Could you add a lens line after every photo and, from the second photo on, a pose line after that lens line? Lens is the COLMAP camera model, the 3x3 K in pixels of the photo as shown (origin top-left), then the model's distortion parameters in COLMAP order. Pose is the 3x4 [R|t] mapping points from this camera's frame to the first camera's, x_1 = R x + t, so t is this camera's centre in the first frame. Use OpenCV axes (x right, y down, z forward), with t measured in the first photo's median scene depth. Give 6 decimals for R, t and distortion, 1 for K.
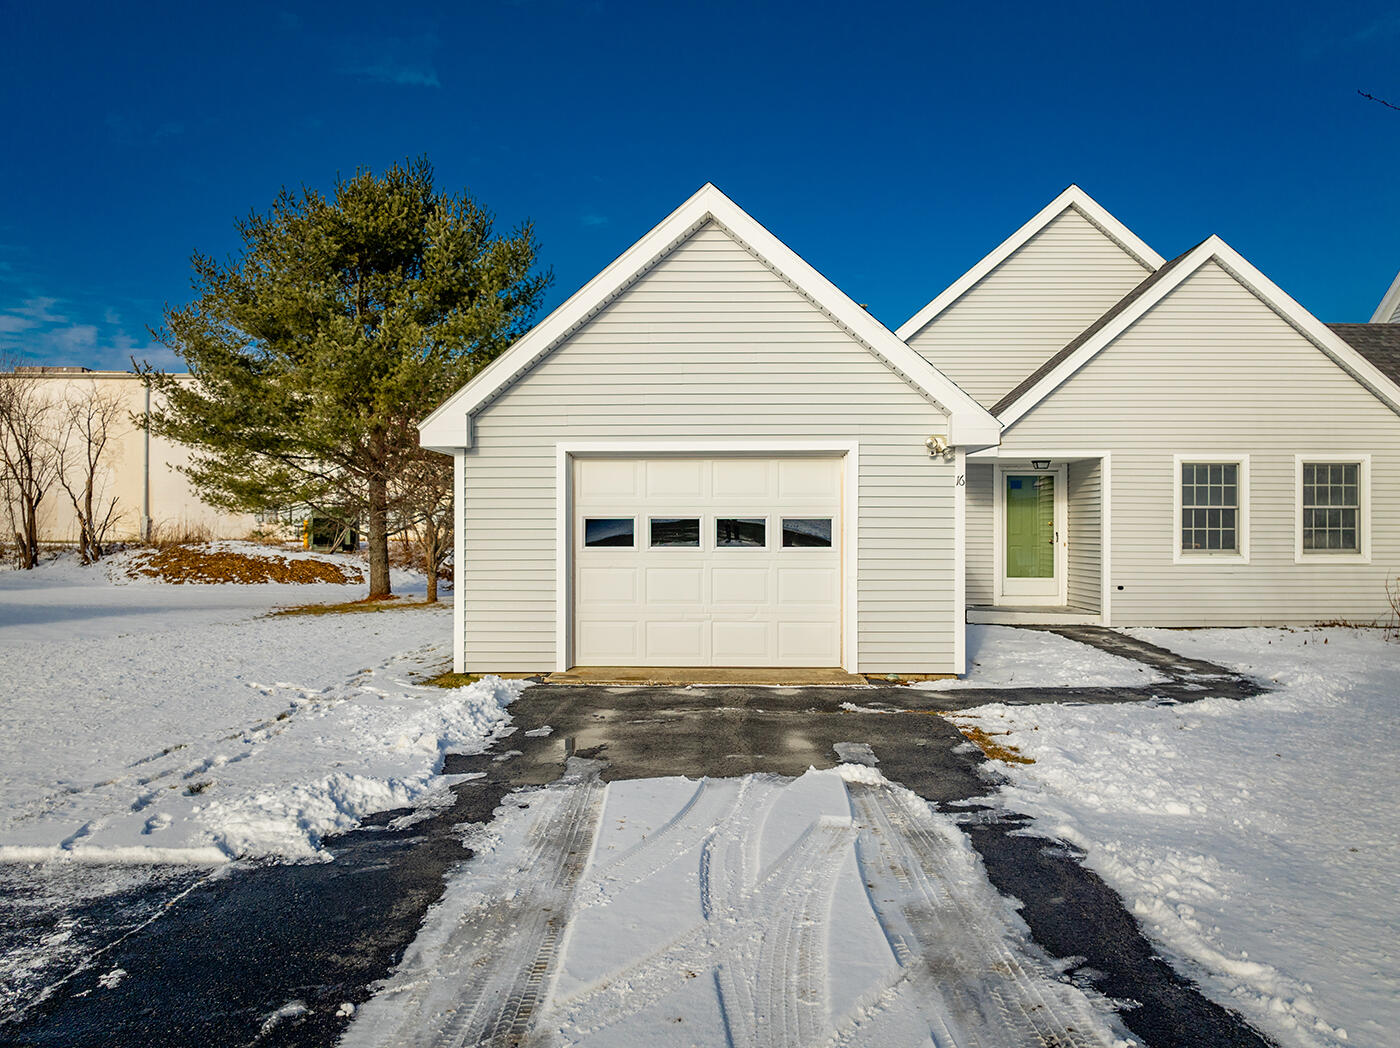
lens RADIAL K [[1017.4, 0, 710.6], [0, 1017.4, 500.4], [0, 0, 1]] dist [-0.034504, 0.018682]
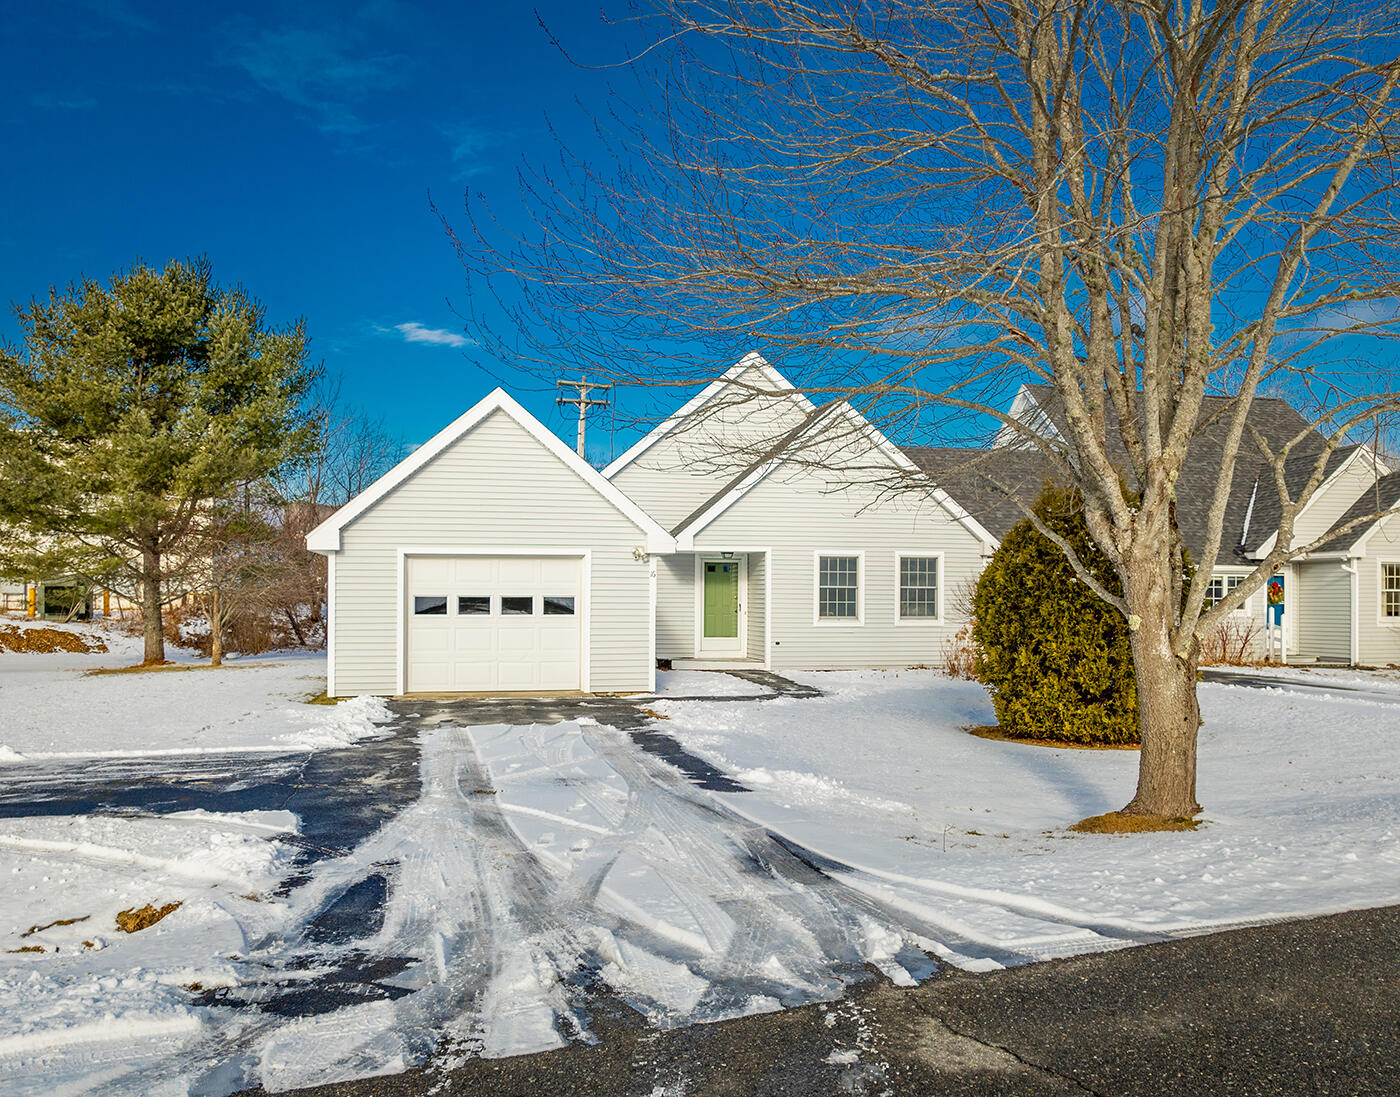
lens RADIAL K [[1121.6, 0, 708.6], [0, 1121.6, 614.8], [0, 0, 1]] dist [-0.022865, -0.004697]
pose [[0.972611, -0.001178, 0.232434, -0.084529], [-0.009347, 0.998980, 0.044175, -0.033308], [-0.232249, -0.045138, 0.971608, -0.753729]]
